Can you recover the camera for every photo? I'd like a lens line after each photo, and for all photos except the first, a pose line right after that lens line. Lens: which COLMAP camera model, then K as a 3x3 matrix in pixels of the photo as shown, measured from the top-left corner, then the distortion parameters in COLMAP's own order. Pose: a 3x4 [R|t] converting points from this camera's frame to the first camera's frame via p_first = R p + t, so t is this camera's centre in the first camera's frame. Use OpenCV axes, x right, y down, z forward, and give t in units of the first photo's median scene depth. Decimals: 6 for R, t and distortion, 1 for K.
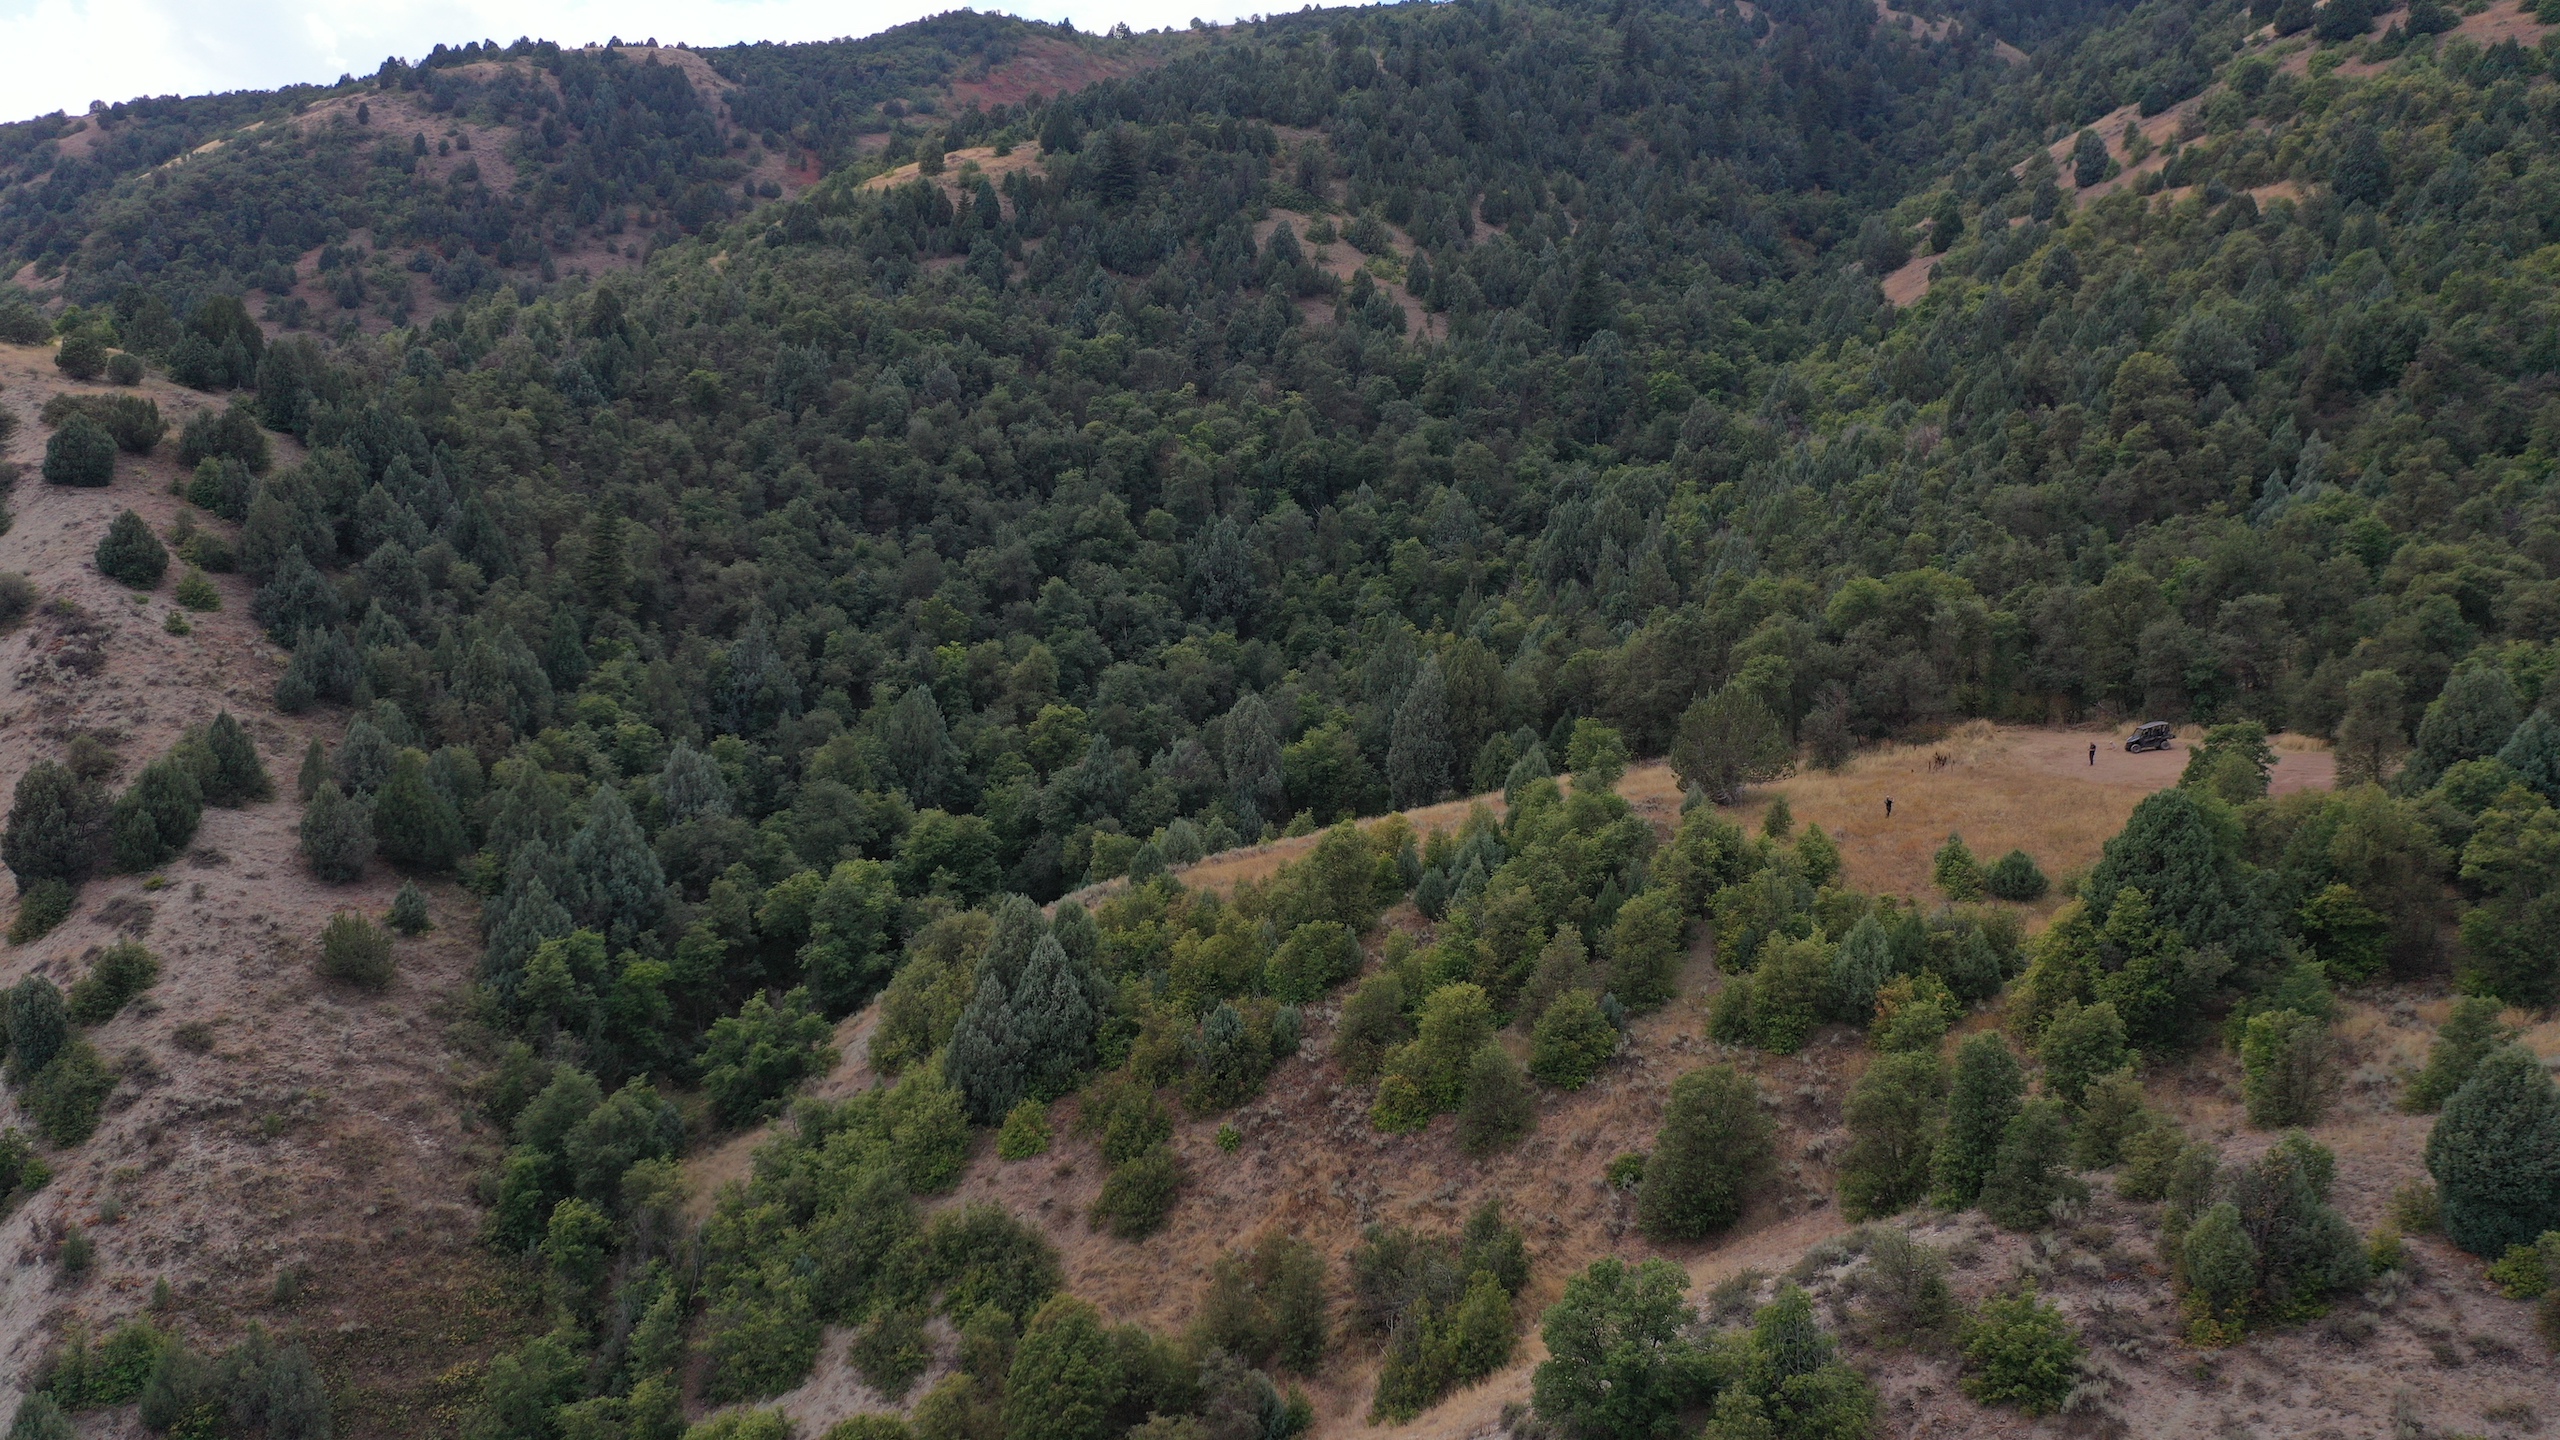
lens RADIAL K [[2043.8, 0, 1278.9], [0, 2043.8, 707.4], [0, 0, 1]] dist [0.026222, 0.008707]
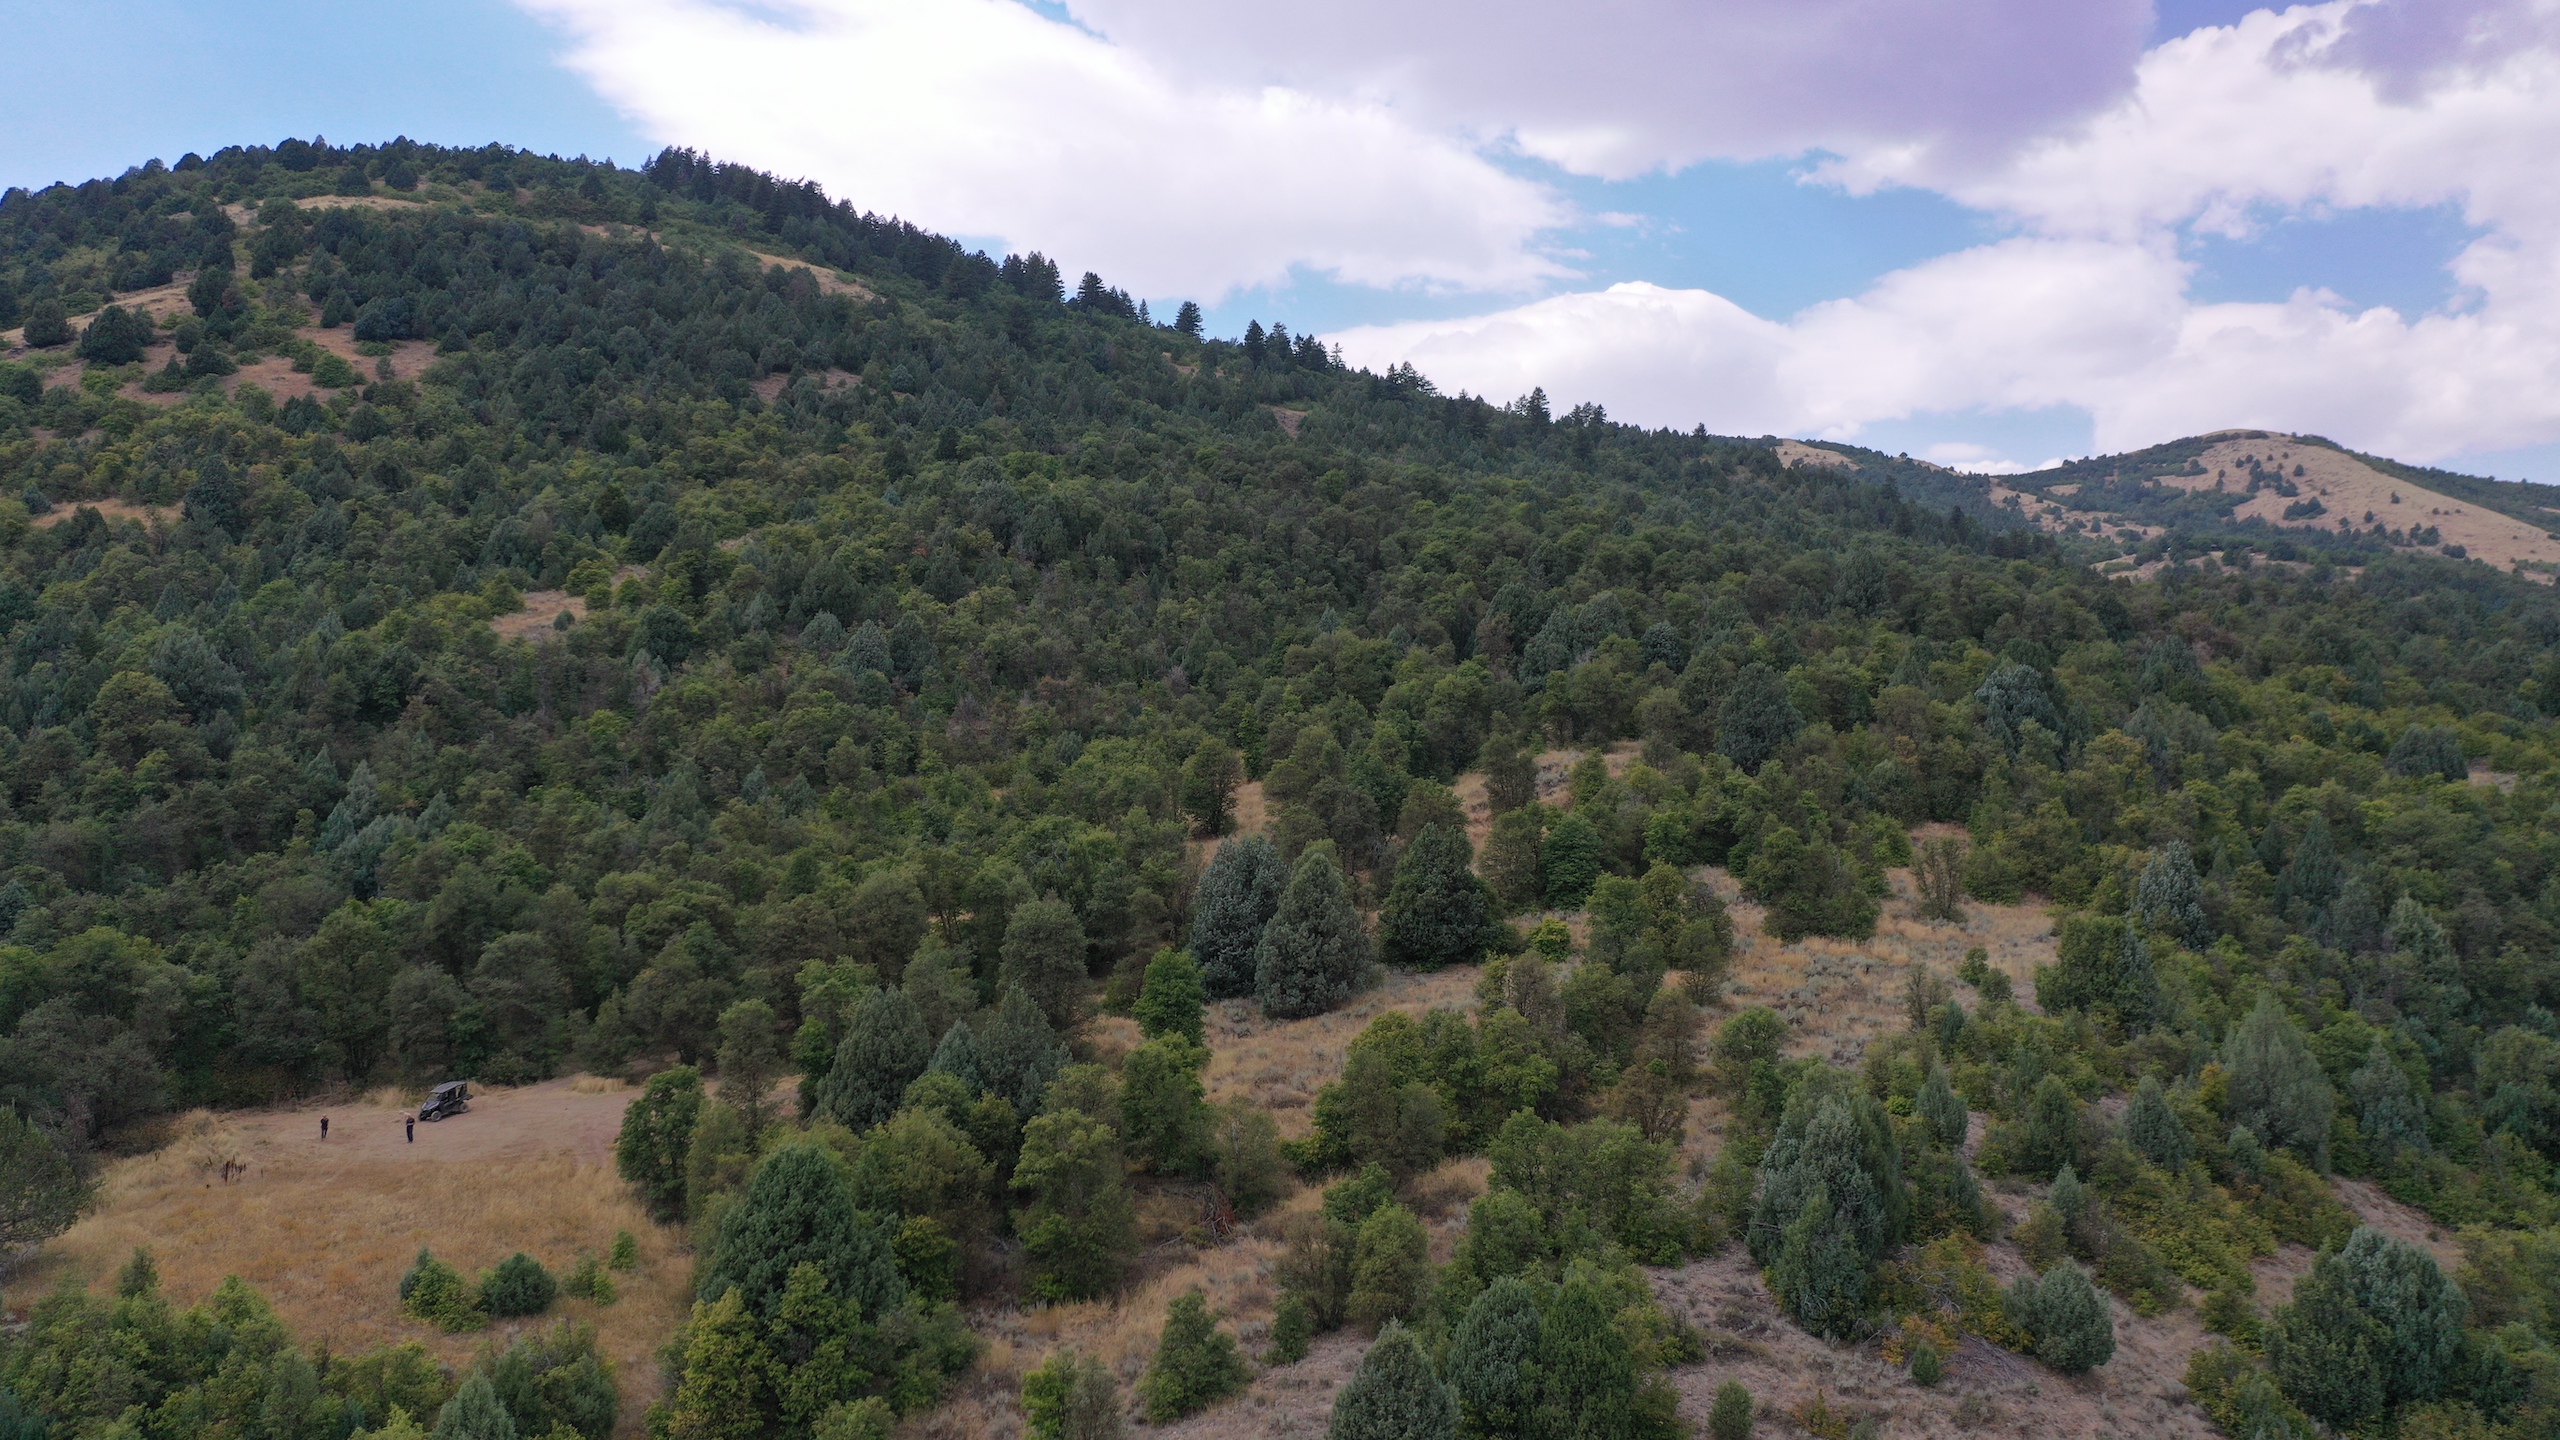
lens RADIAL K [[2043.8, 0, 1279.2], [0, 2043.8, 715.1], [0, 0, 1]] dist [0.026222, 0.008707]
pose [[0.477206, 0.030403, 0.878265, -0.101231], [0.107503, 0.989876, -0.092678, -0.015798], [-0.872191, 0.138643, 0.469106, 0.130113]]
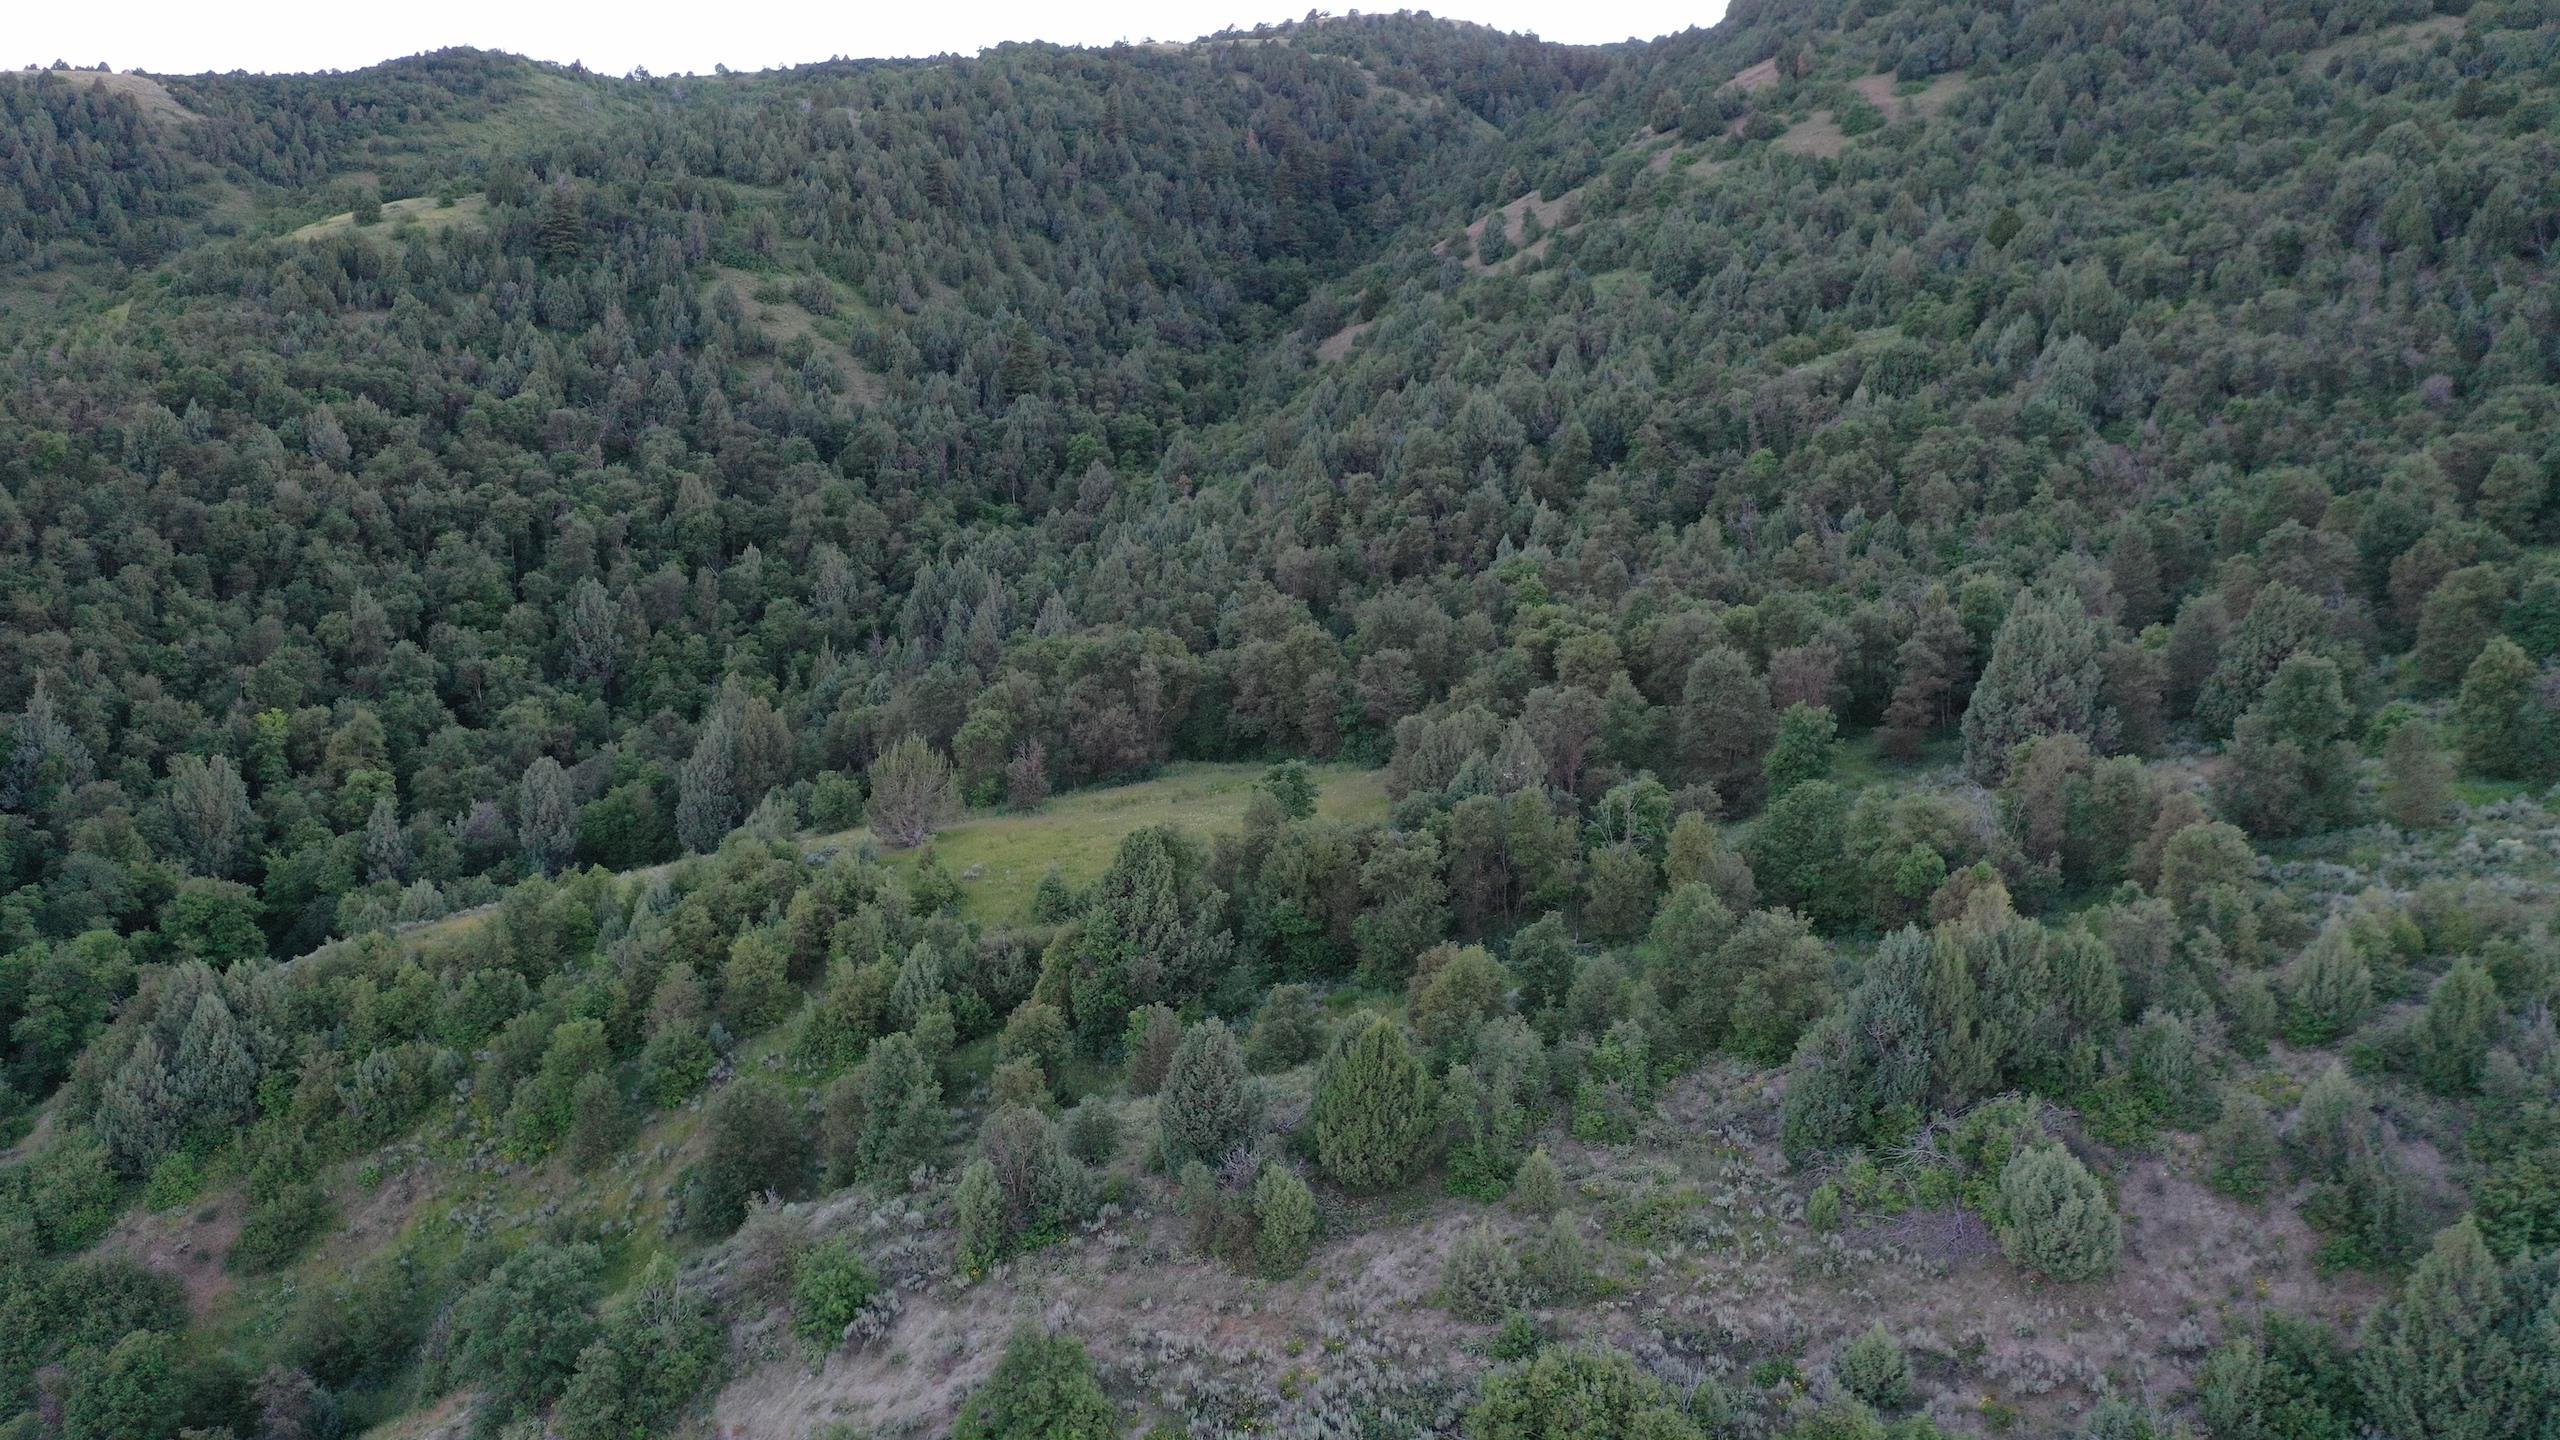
lens RADIAL K [[2043.8, 0, 1276.8], [0, 2043.8, 717.4], [0, 0, 1]] dist [0.026222, 0.008707]
pose [[0.982100, -0.022731, 0.186982, 0.105887], [0.025571, 0.999591, -0.012789, -0.001981], [-0.186615, 0.017341, 0.982280, -0.066920]]
